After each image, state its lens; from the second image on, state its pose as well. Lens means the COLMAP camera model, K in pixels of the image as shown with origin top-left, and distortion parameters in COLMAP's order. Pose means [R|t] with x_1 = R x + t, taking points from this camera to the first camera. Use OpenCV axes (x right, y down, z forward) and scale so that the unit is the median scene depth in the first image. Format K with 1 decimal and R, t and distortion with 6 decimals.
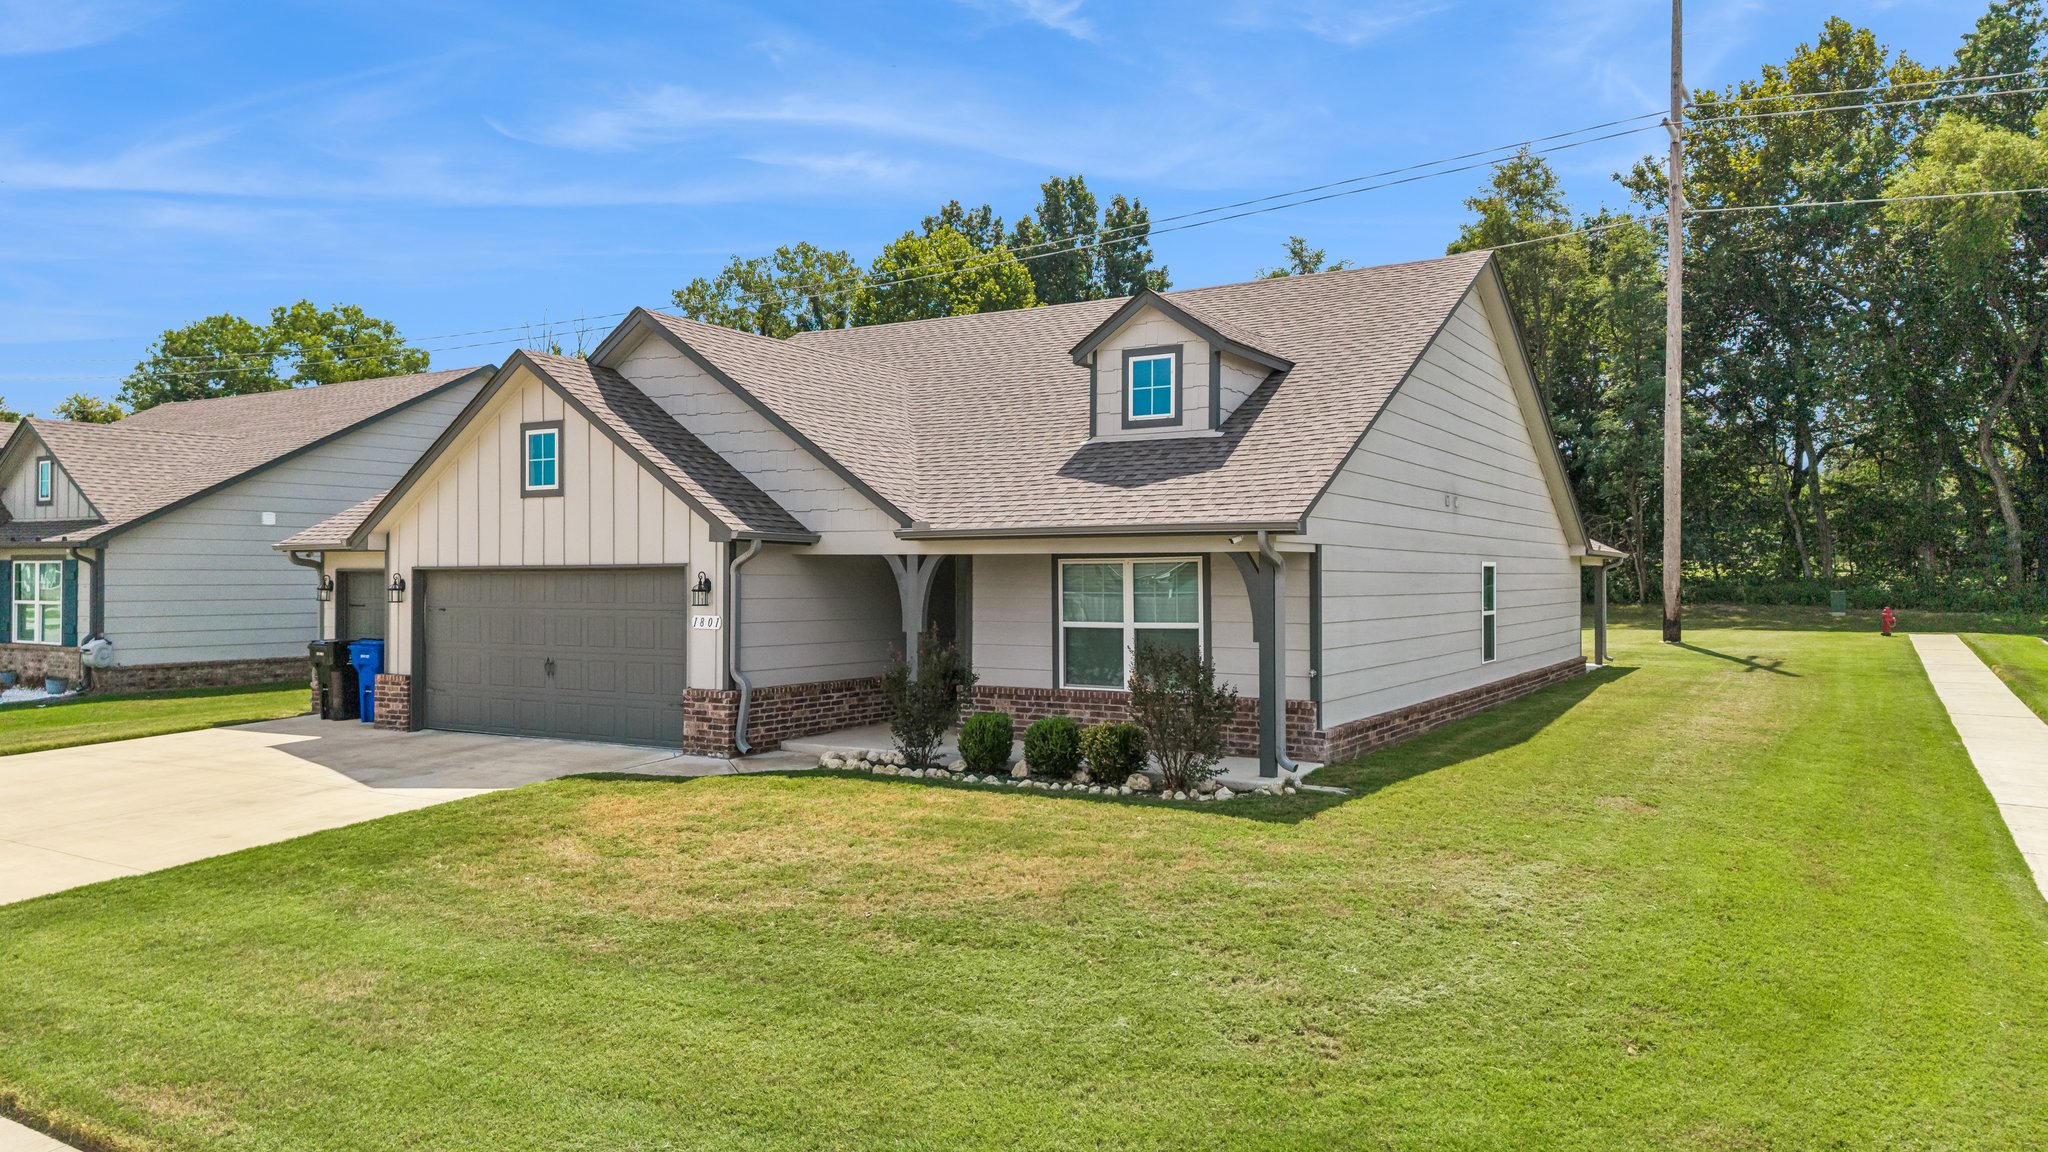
lens RADIAL K [[1368.7, 0, 1055.6], [0, 1368.7, 579.9], [0, 0, 1]] dist [0.028918, -0.031512]
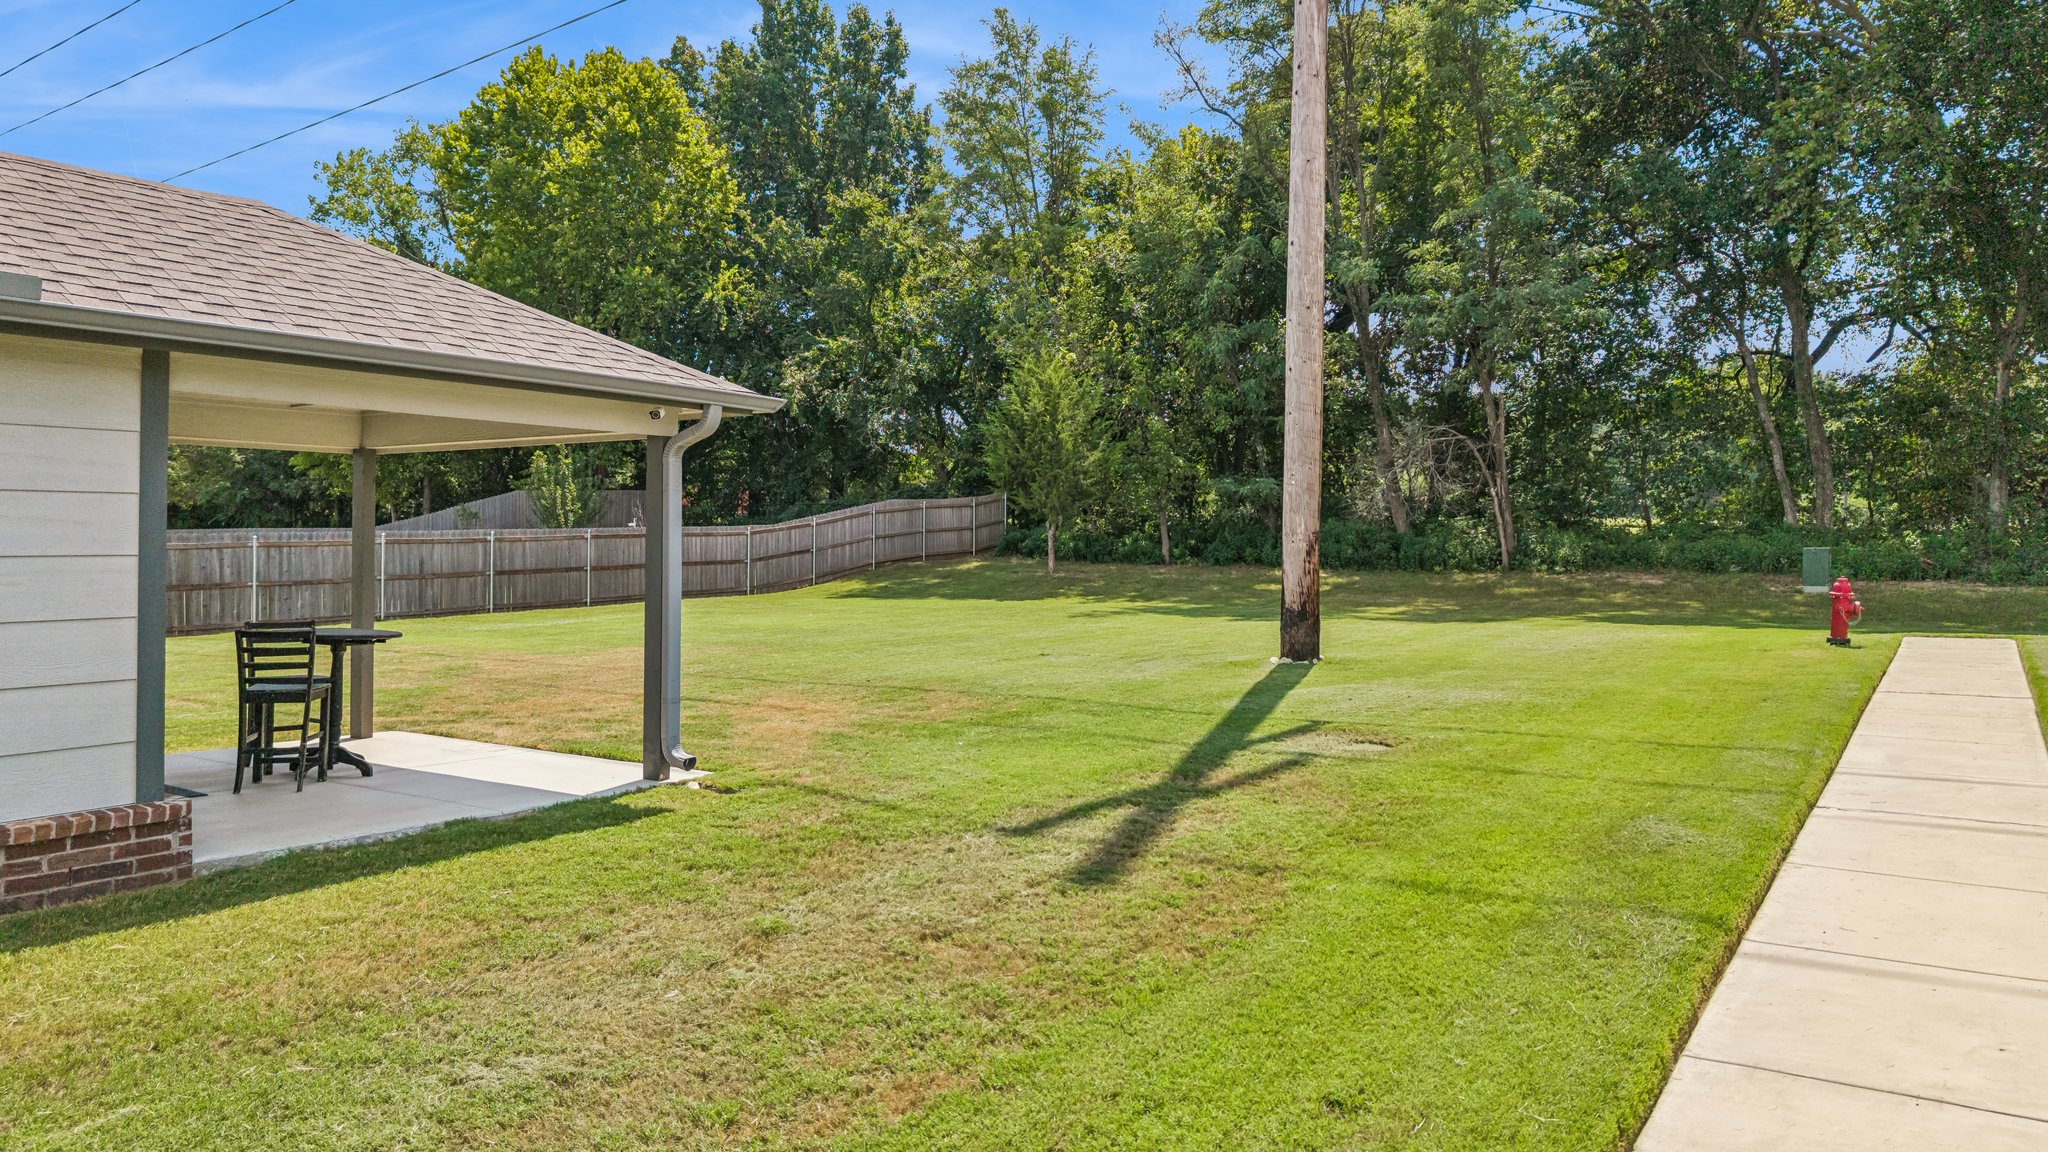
lens RADIAL K [[1368.7, 0, 1031.1], [0, 1368.7, 569.0], [0, 0, 1]] dist [0.028918, -0.031512]
pose [[0.996895, 0.004473, -0.078612, 0.879142], [-0.003290, 0.999880, 0.015166, 0.026207], [0.078671, -0.014861, 0.996790, 1.253838]]
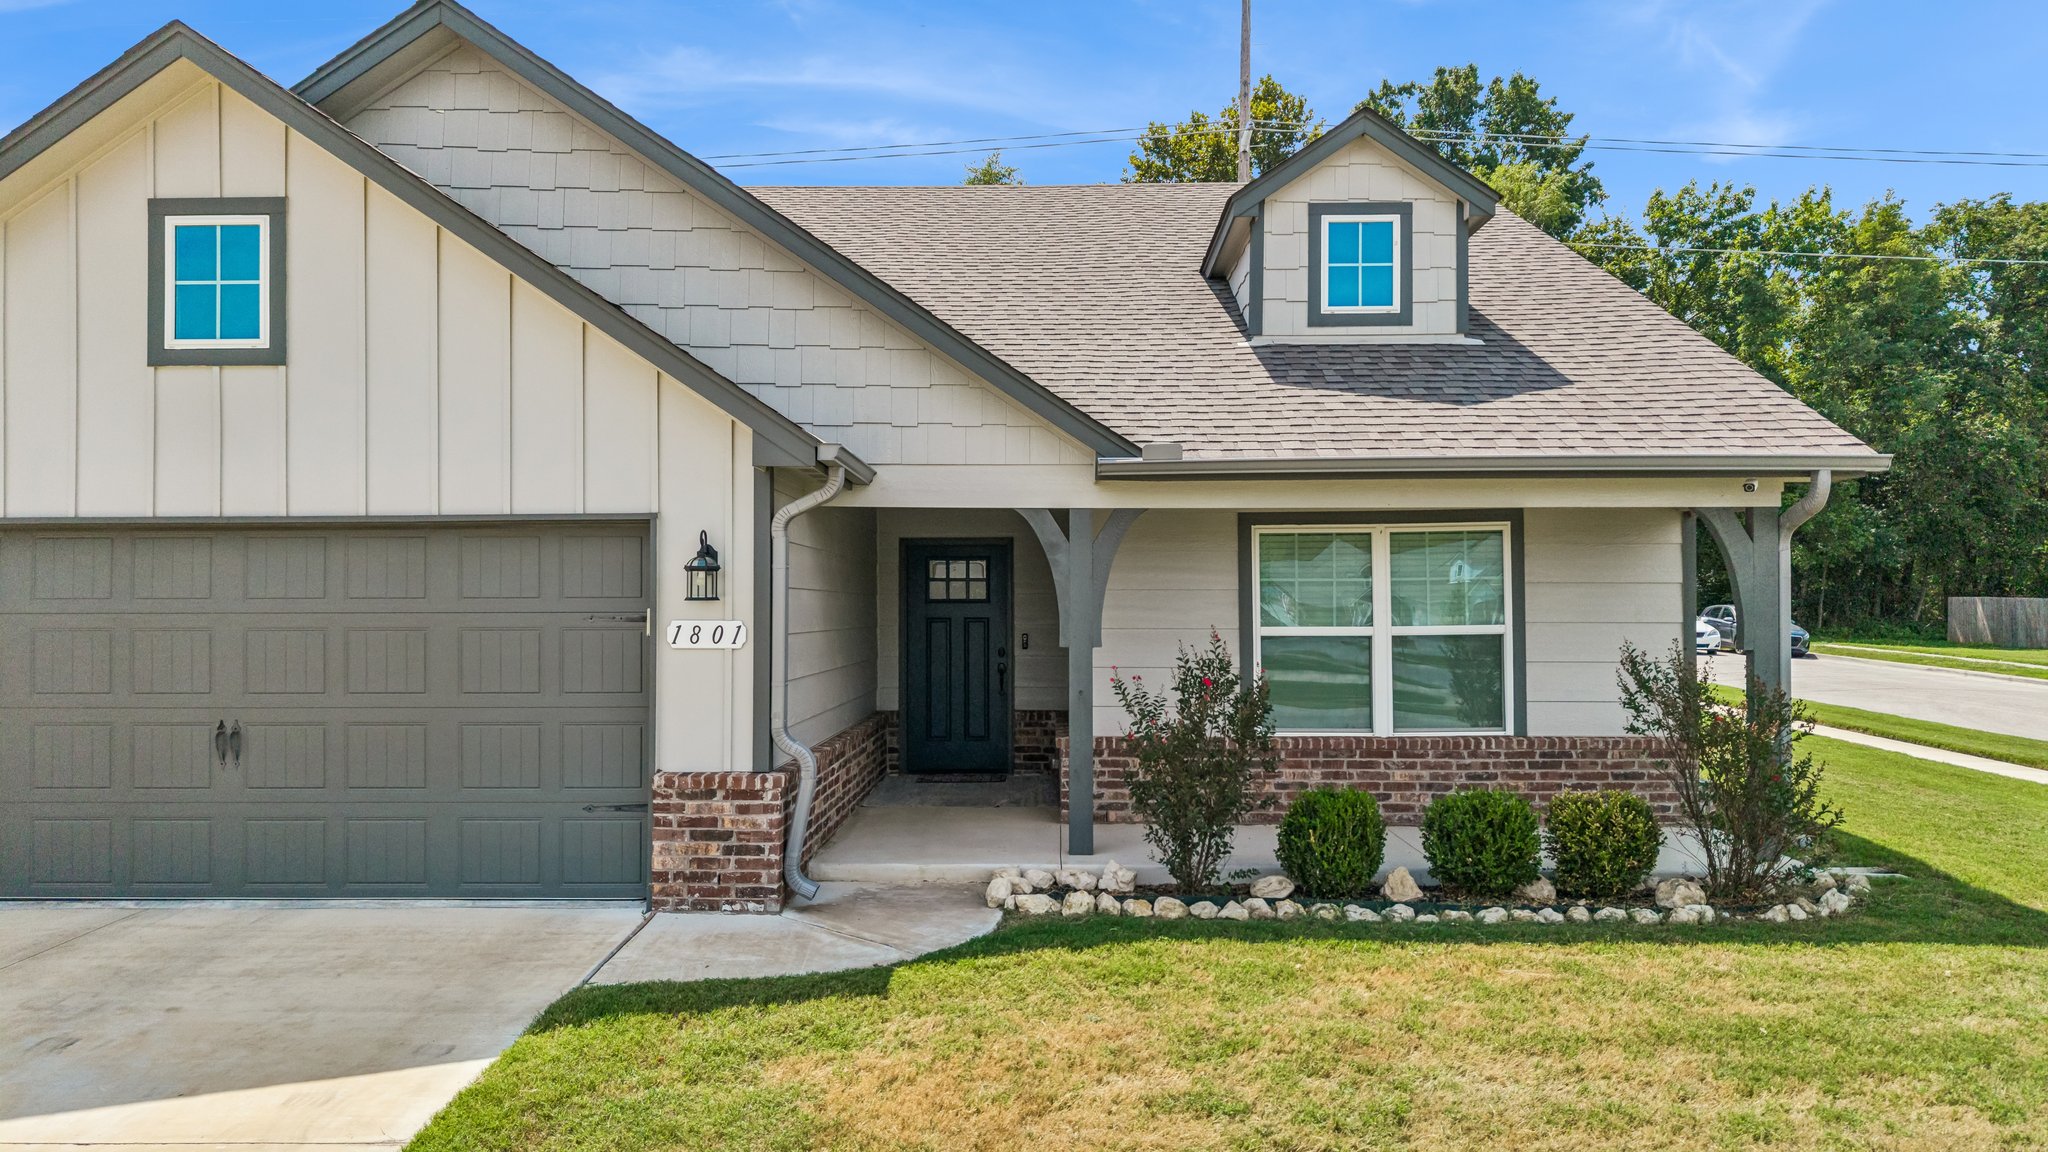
lens RADIAL K [[1368.7, 0, 1012.1], [0, 1368.7, 592.0], [0, 0, 1]] dist [0.028918, -0.031512]
pose [[0.876311, 0.002343, 0.481739, -0.372702], [0.001734, 0.999966, -0.008018, 0.018714], [-0.481742, 0.007862, 0.876278, 0.492142]]
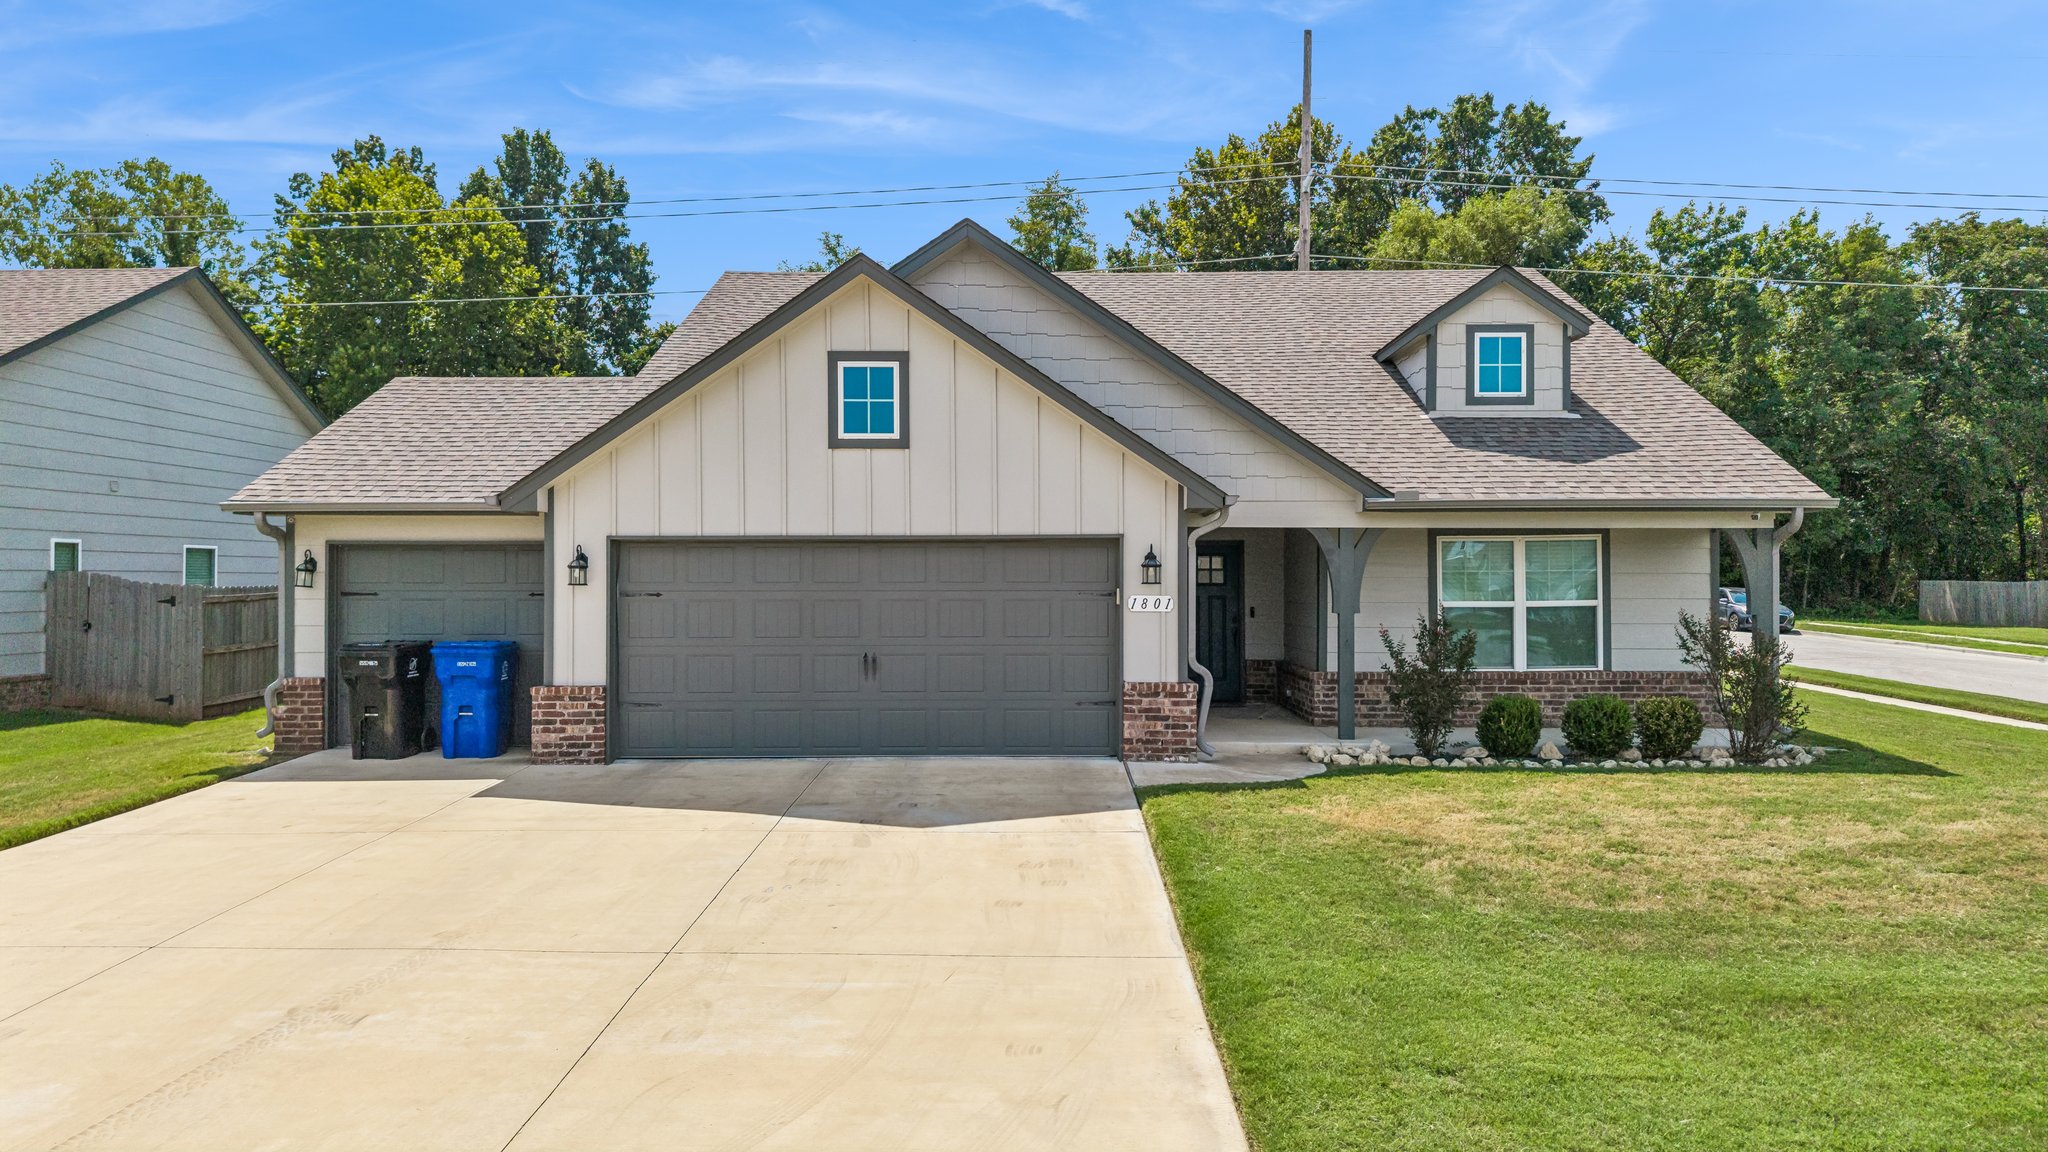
lens RADIAL K [[1368.7, 0, 1005.1], [0, 1368.7, 582.6], [0, 0, 1]] dist [0.028918, -0.031512]
pose [[0.874737, 0.000021, 0.484597, -0.701459], [0.001037, 0.999998, -0.001914, 0.018425], [-0.484596, 0.002177, 0.874735, 0.289958]]
